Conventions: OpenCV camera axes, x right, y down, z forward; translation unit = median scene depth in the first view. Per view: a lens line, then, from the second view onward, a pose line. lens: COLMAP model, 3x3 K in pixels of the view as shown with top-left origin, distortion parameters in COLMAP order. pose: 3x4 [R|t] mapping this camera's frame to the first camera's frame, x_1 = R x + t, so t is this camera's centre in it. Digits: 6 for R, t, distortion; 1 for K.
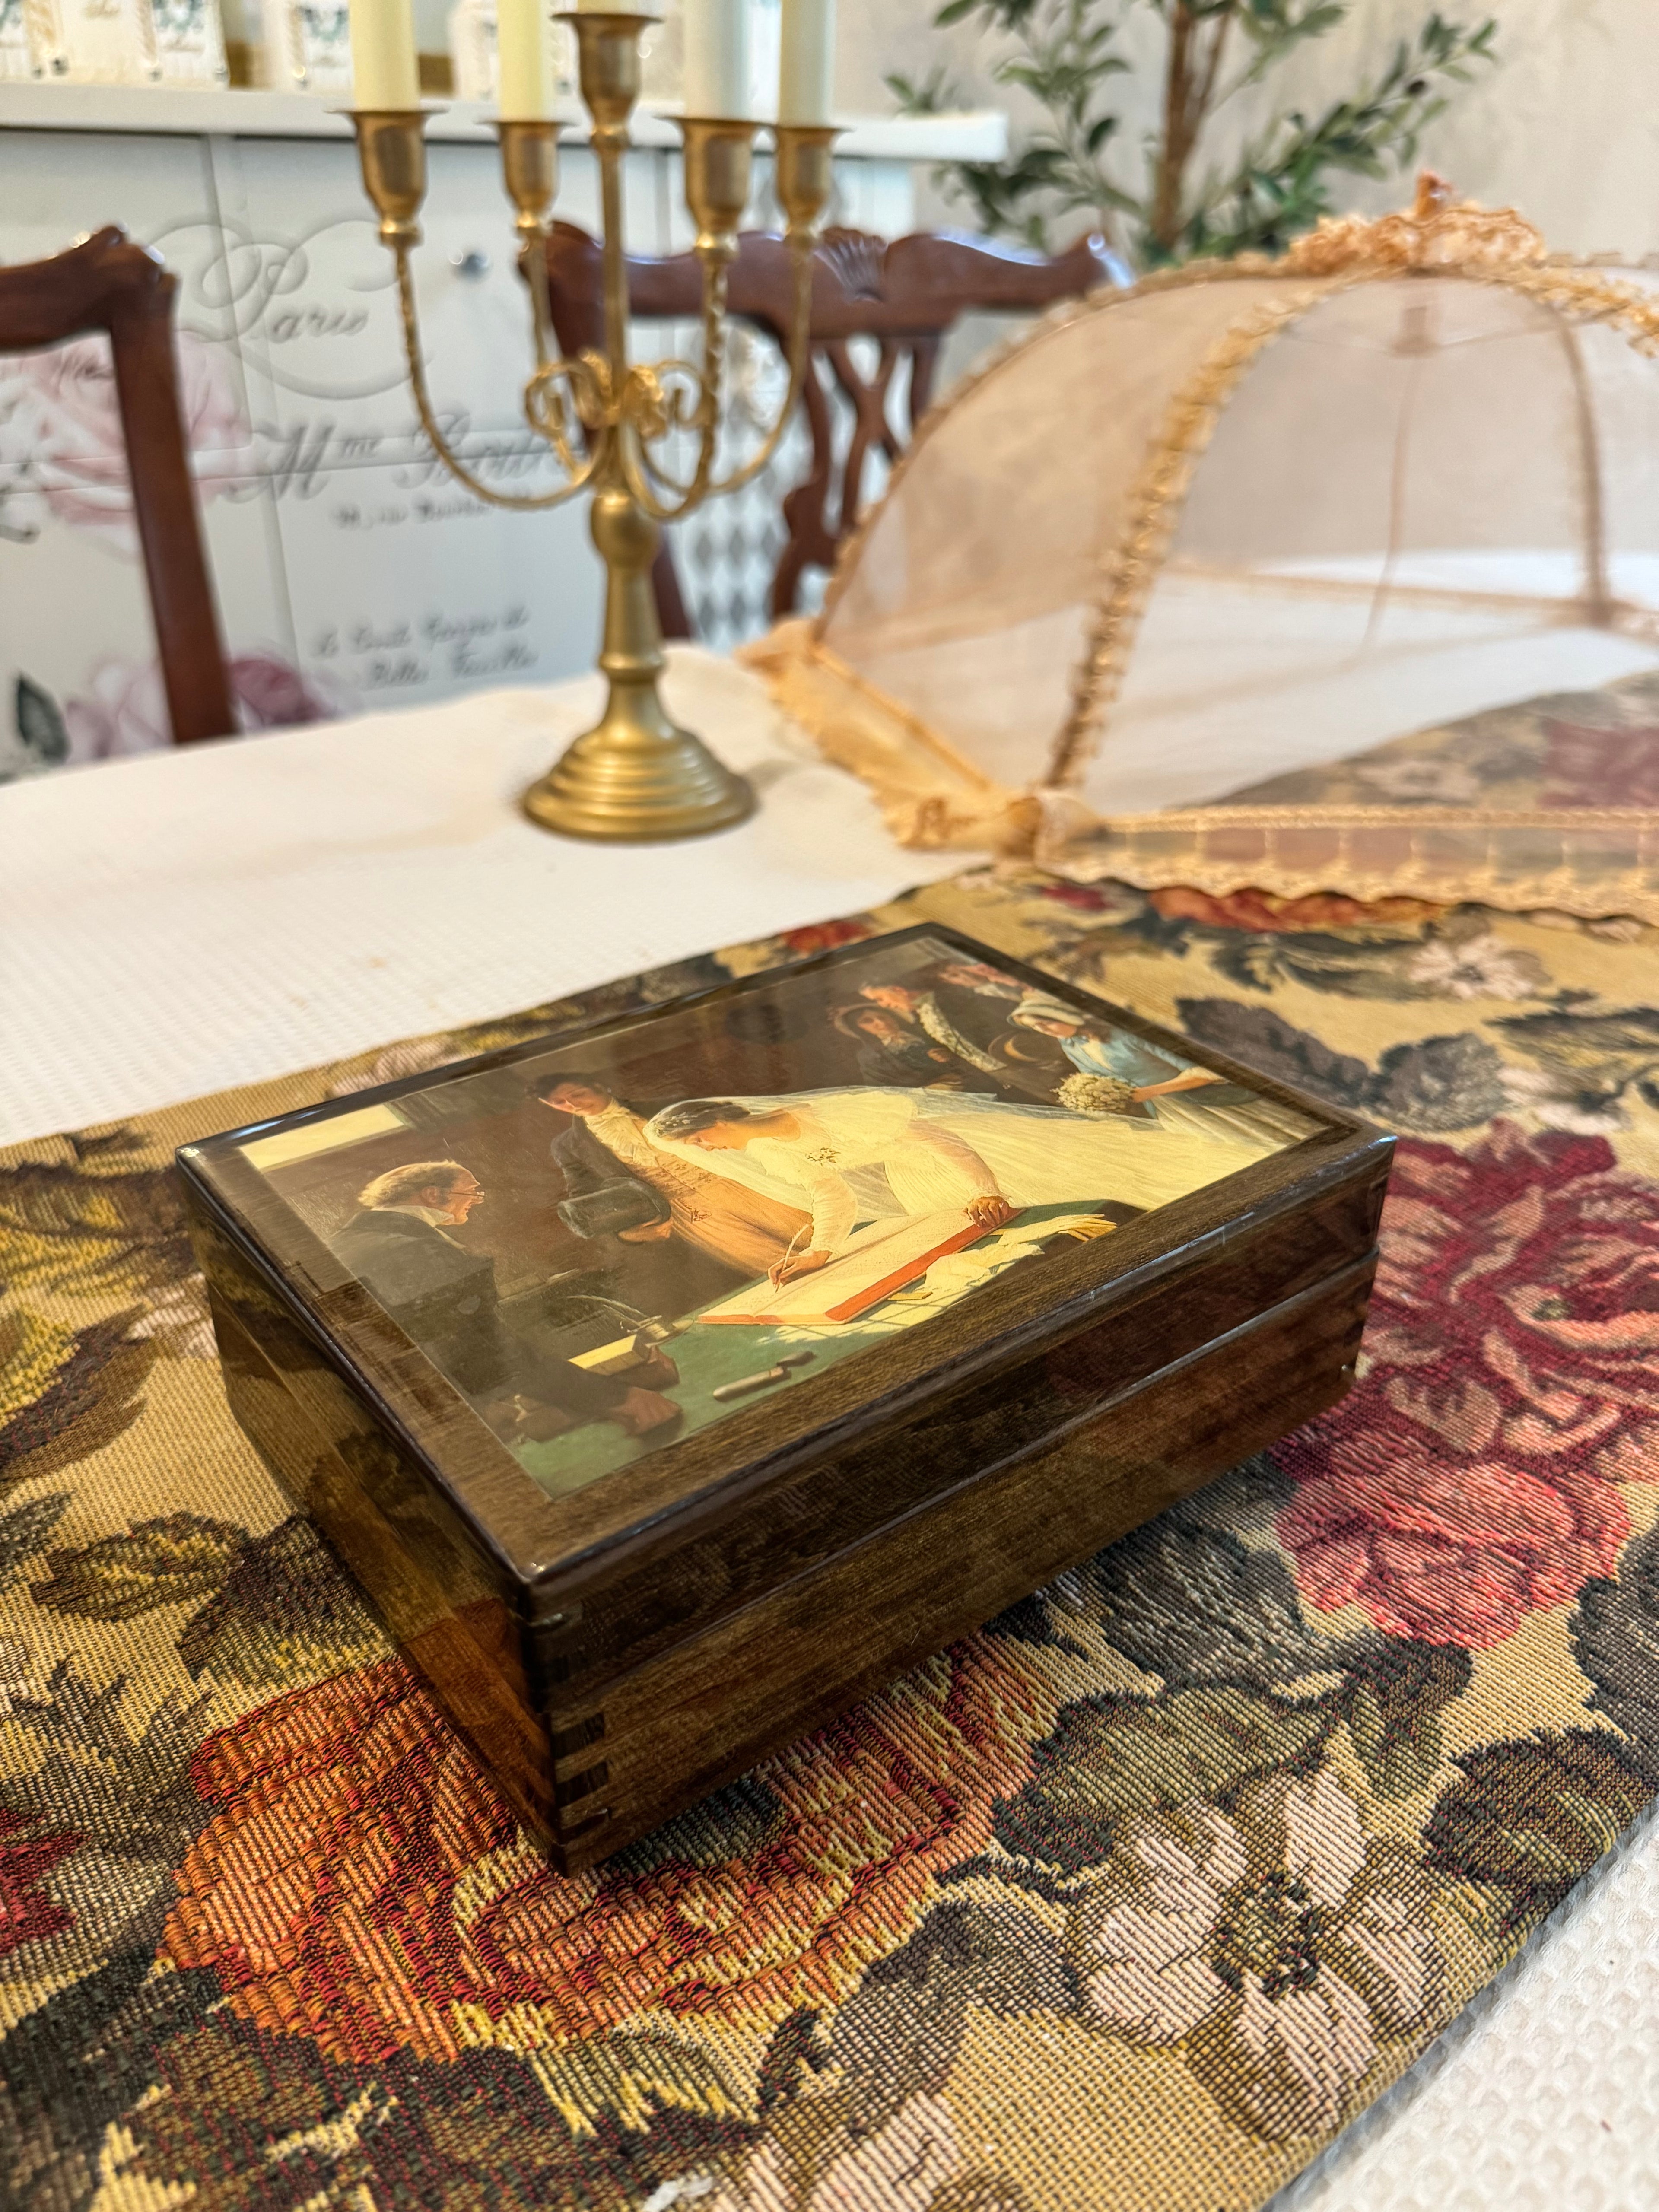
lens RADIAL K [[1639.3, 0, 837.8], [0, 1639.3, 1106.8], [0, 0, 1]] dist [-0.042954, 0.009908]
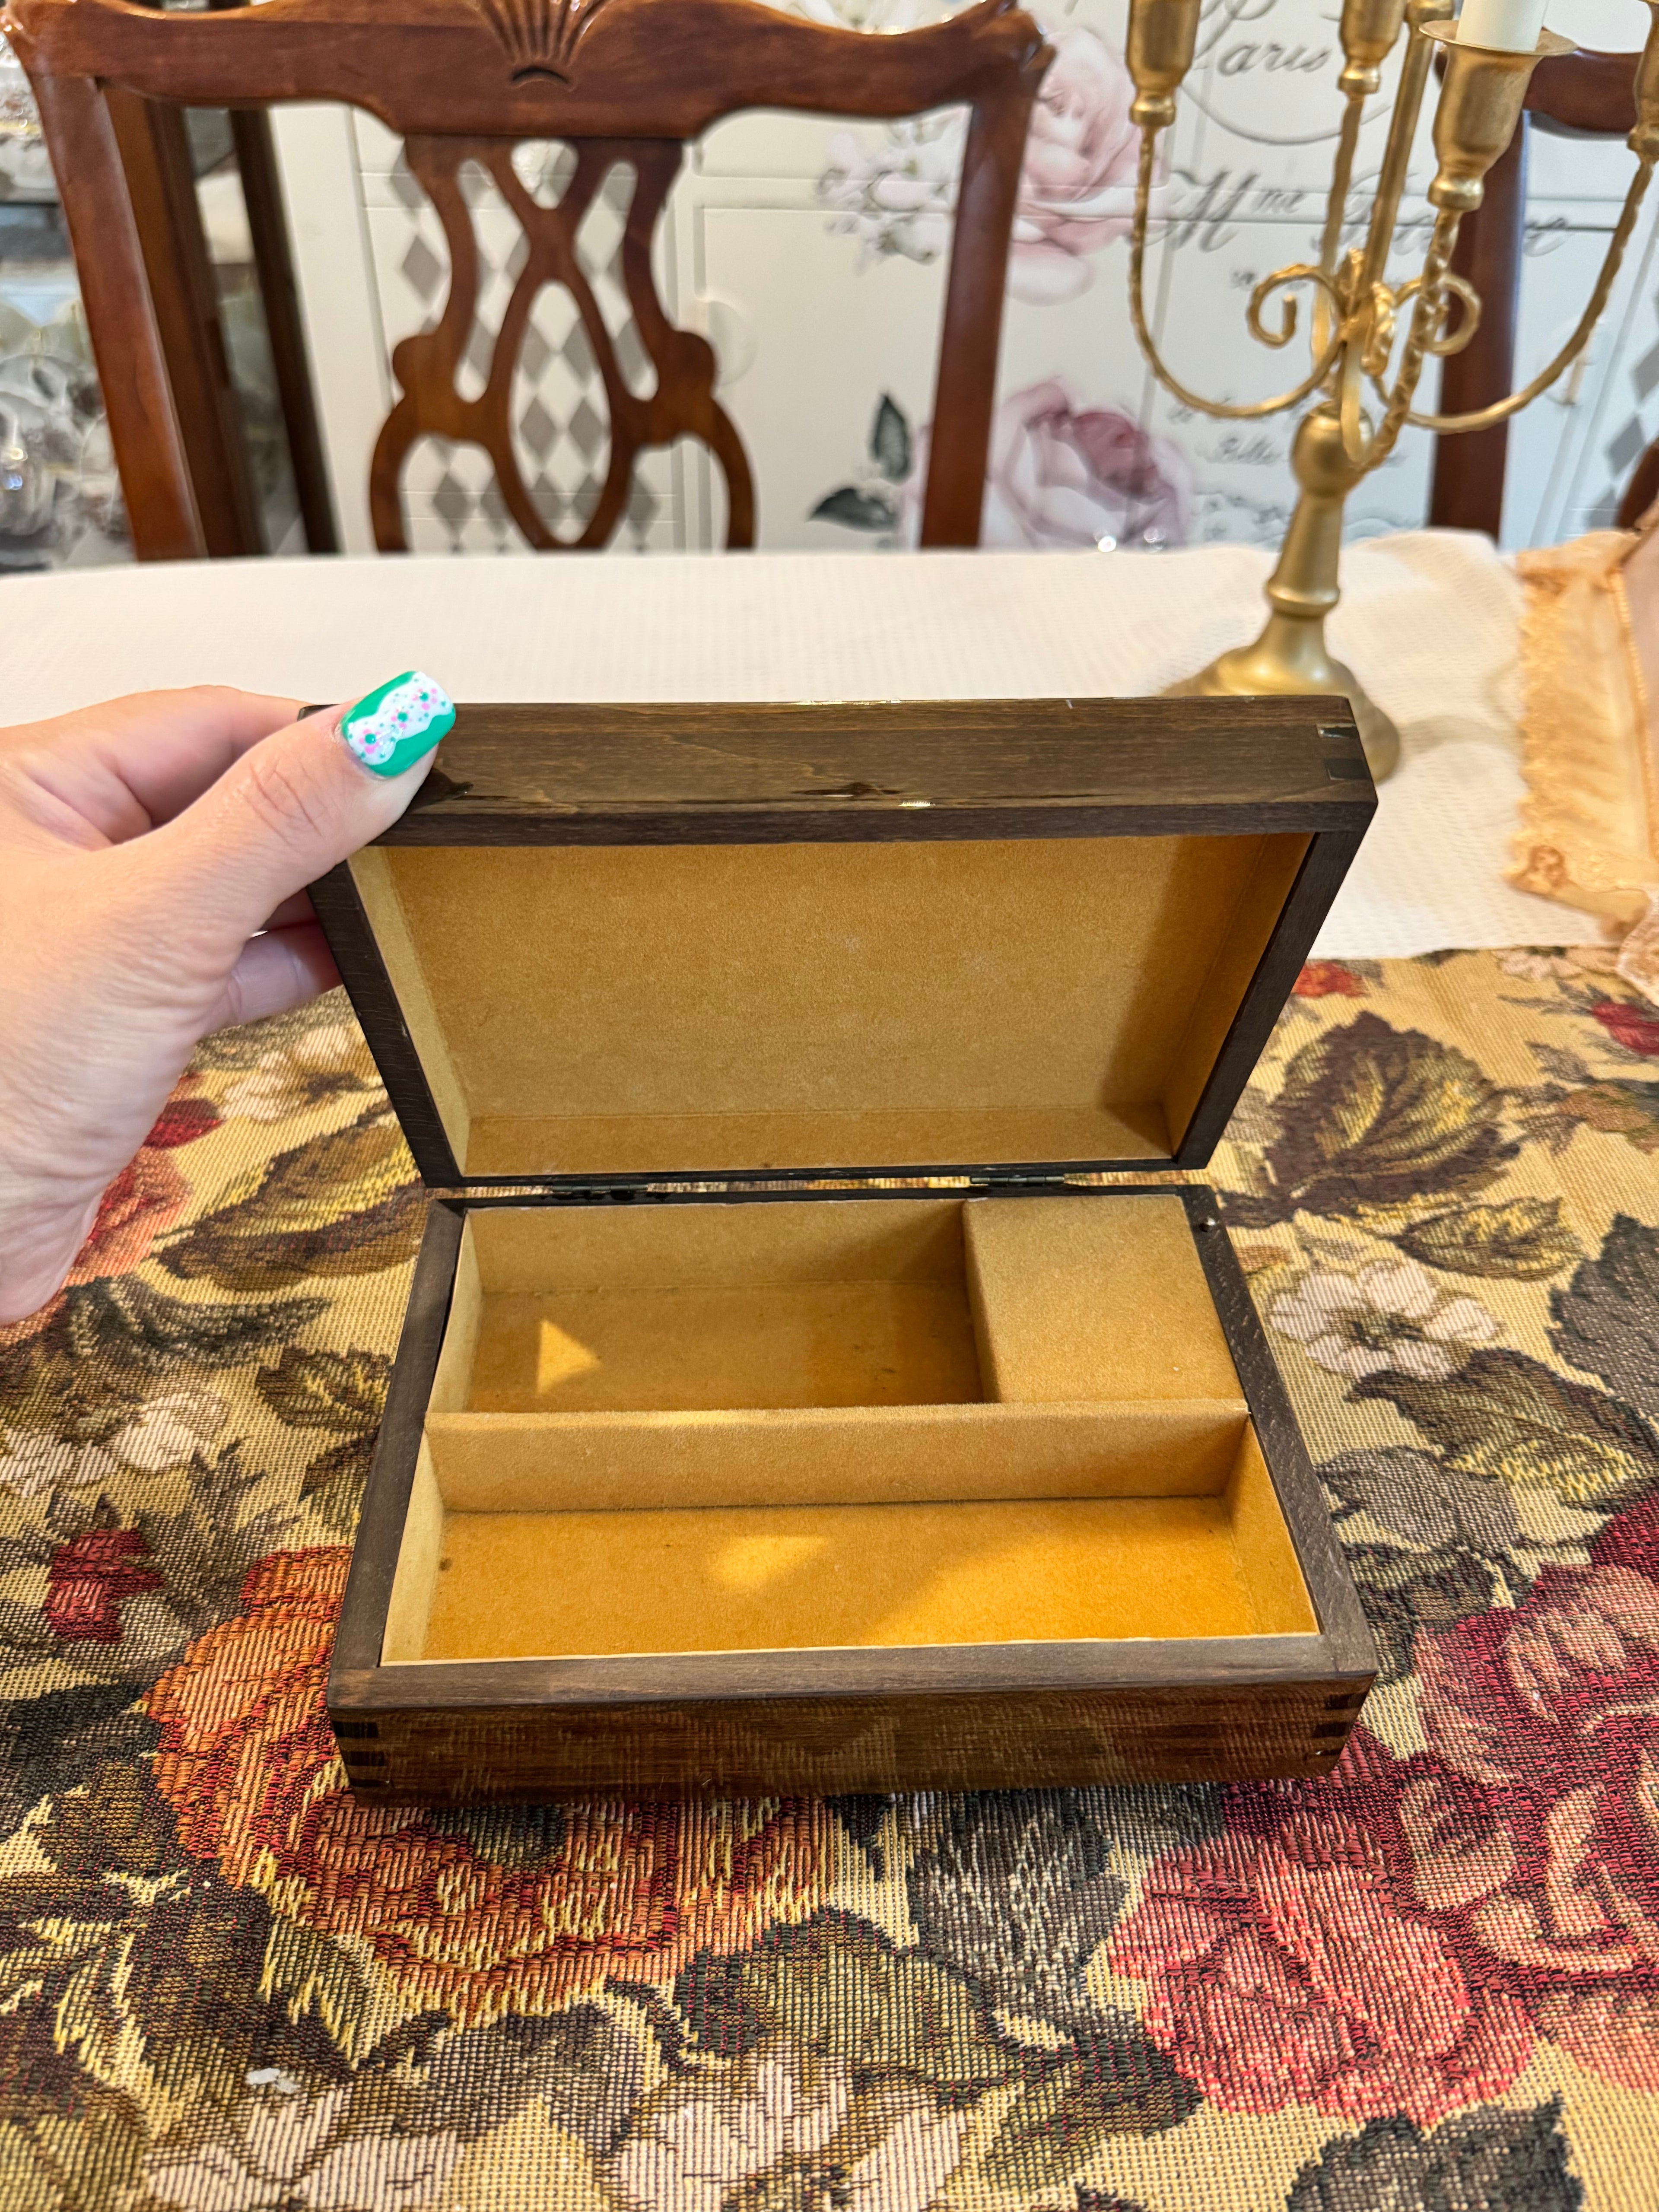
lens RADIAL K [[1625.6, 0, 829.5], [0, 1625.6, 1106.0], [0, 0, 1]] dist [-0.020354, -0.009645]
pose [[0.816150, 0.379139, -0.436066, 0.471055], [-0.287368, 0.921022, 0.262941, -0.476345], [0.501317, -0.089288, 0.860644, 0.126962]]
